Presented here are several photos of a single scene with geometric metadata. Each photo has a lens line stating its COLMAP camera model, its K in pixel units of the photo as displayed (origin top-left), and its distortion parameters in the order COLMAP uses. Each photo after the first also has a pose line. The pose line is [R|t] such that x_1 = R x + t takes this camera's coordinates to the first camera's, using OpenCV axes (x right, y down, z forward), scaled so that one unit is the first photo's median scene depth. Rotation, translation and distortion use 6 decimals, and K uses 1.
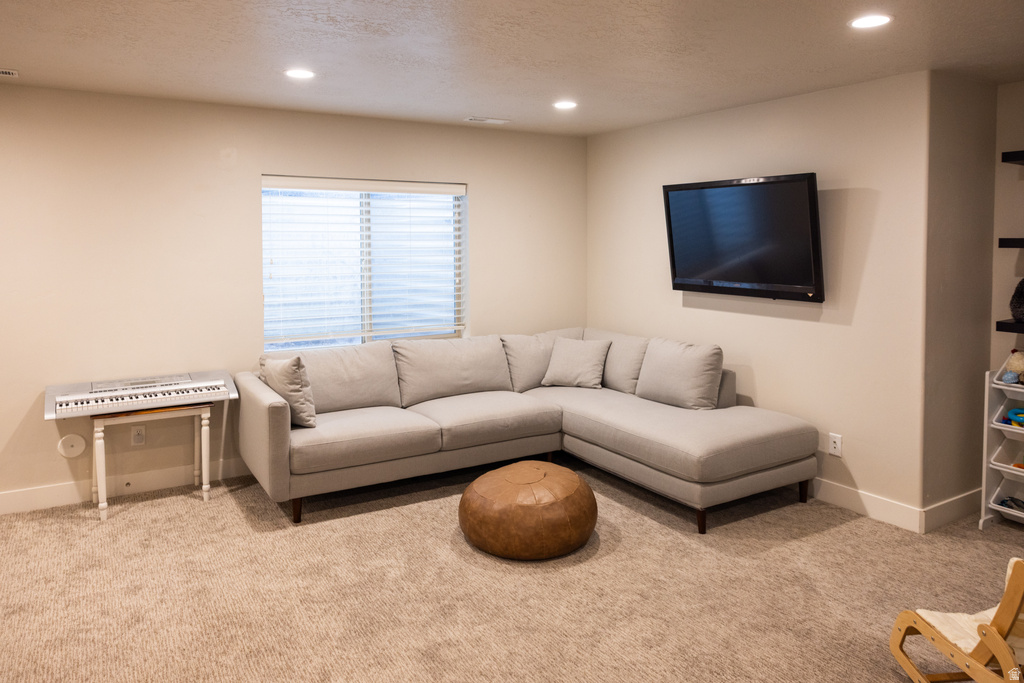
lens RADIAL K [[700.9, 0, 489.2], [0, 700.9, 273.2], [0, 0, 1]] dist [0.000966, 0.003413]
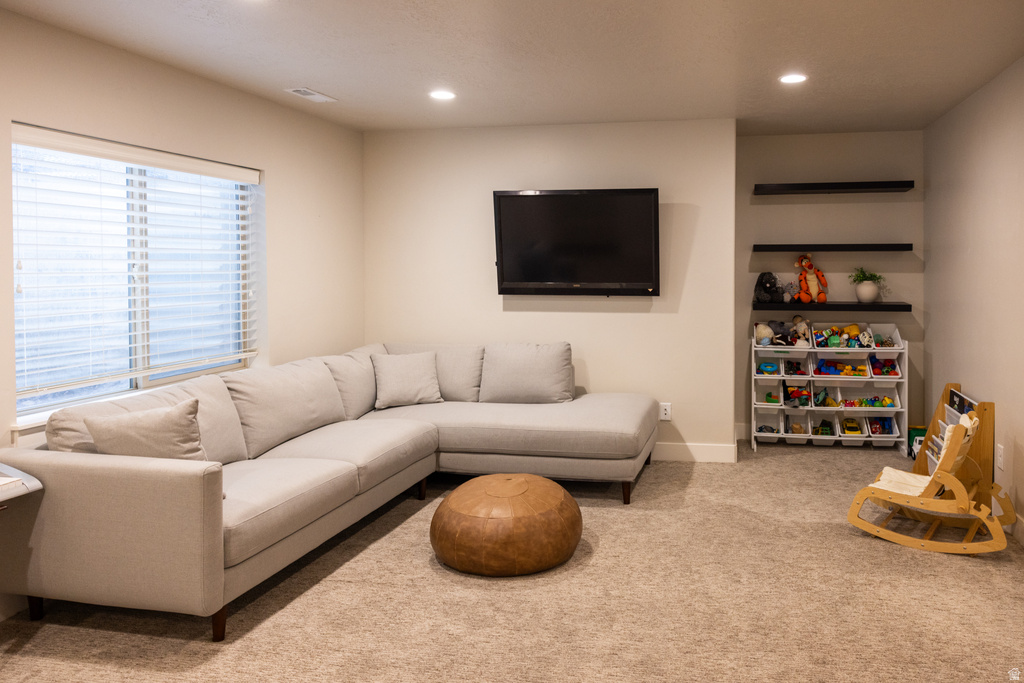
lens RADIAL K [[730.4, 0, 607.0], [0, 730.4, 290.8], [0, 0, 1]] dist [0.001584, 0.002576]
pose [[0.657549, -0.025392, 0.752984, -0.517004], [0.035735, 0.999358, 0.002494, 0.025824], [-0.752564, 0.025268, 0.658035, 0.224803]]
